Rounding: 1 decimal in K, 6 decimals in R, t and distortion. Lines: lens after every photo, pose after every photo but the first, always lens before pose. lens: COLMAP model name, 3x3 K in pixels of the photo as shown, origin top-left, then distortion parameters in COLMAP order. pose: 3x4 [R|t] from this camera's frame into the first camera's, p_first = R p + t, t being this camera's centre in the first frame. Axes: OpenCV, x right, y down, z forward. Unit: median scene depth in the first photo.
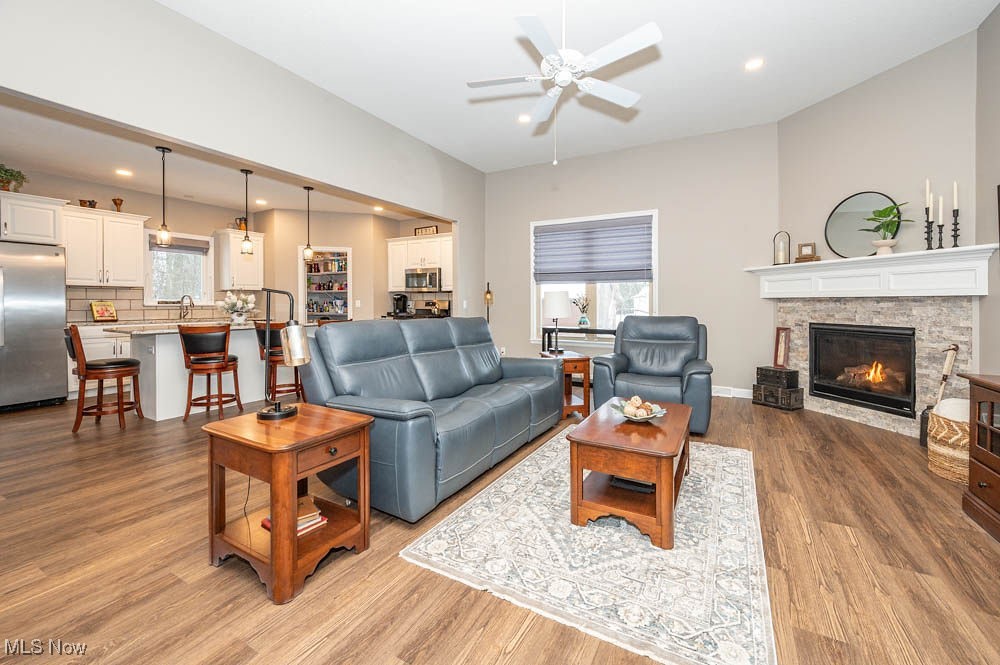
lens RADIAL K [[419.2, 0, 511.4], [0, 419.2, 308.0], [0, 0, 1]] dist [-0.004802, 0.000870]
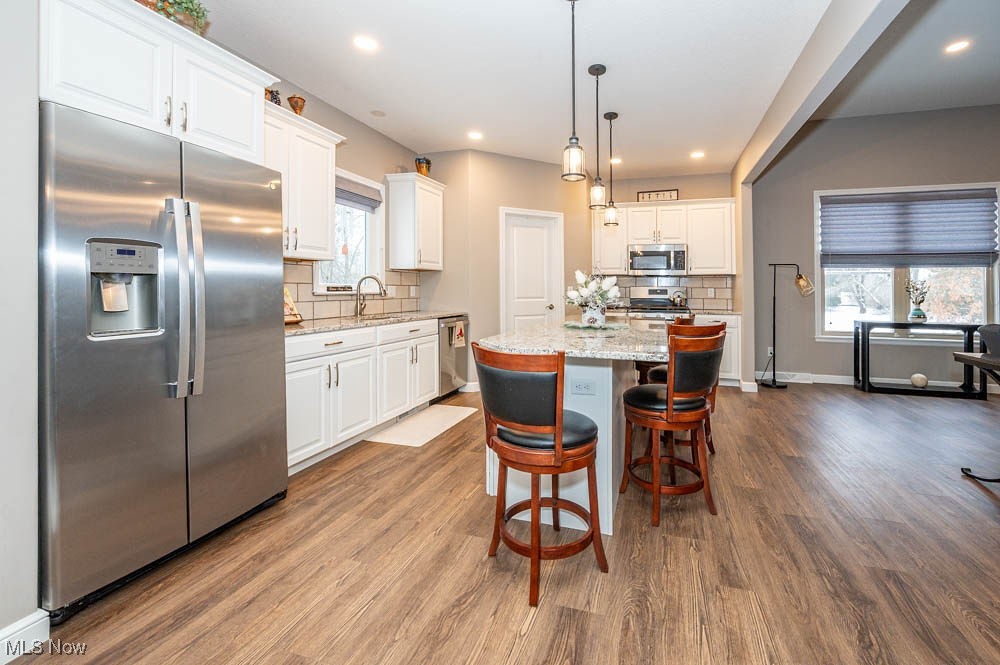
lens RADIAL K [[419.2, 0, 517.4], [0, 419.2, 290.7], [0, 0, 1]] dist [-0.004802, 0.000870]
pose [[0.970023, 0.003574, 0.242988, -0.820139], [-0.001787, 0.999970, -0.007574, -0.006718], [-0.243008, 0.006913, 0.970000, 0.416306]]
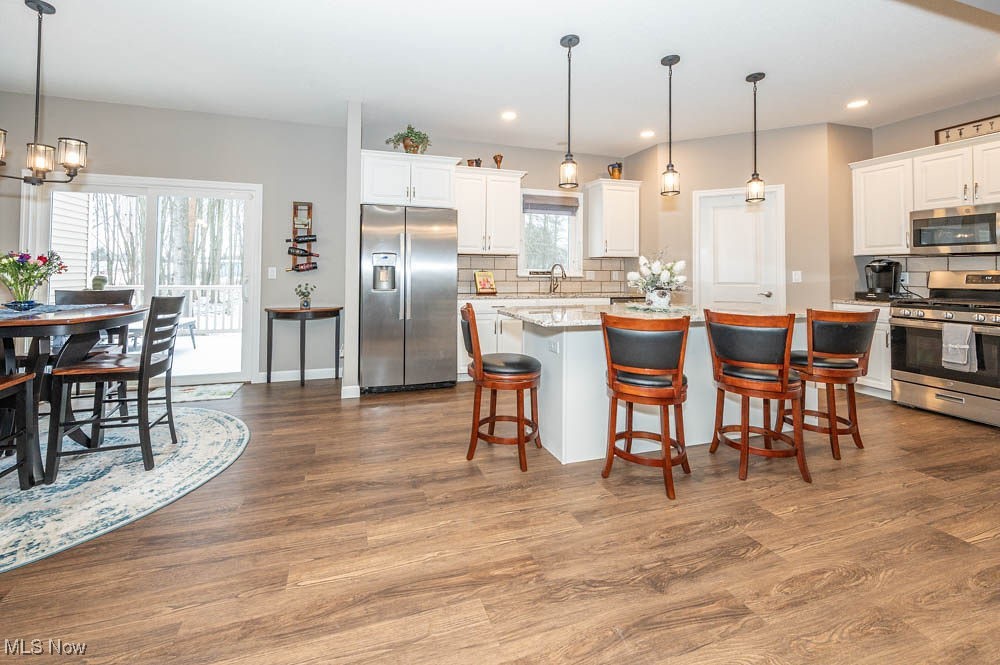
lens RADIAL K [[419.2, 0, 489.8], [0, 419.2, 268.4], [0, 0, 1]] dist [-0.004802, 0.000870]
pose [[0.749218, -0.000874, -0.662323, -0.378100], [-0.014869, 0.999725, -0.018139, -0.005876], [0.662156, 0.023438, 0.748999, 0.337787]]
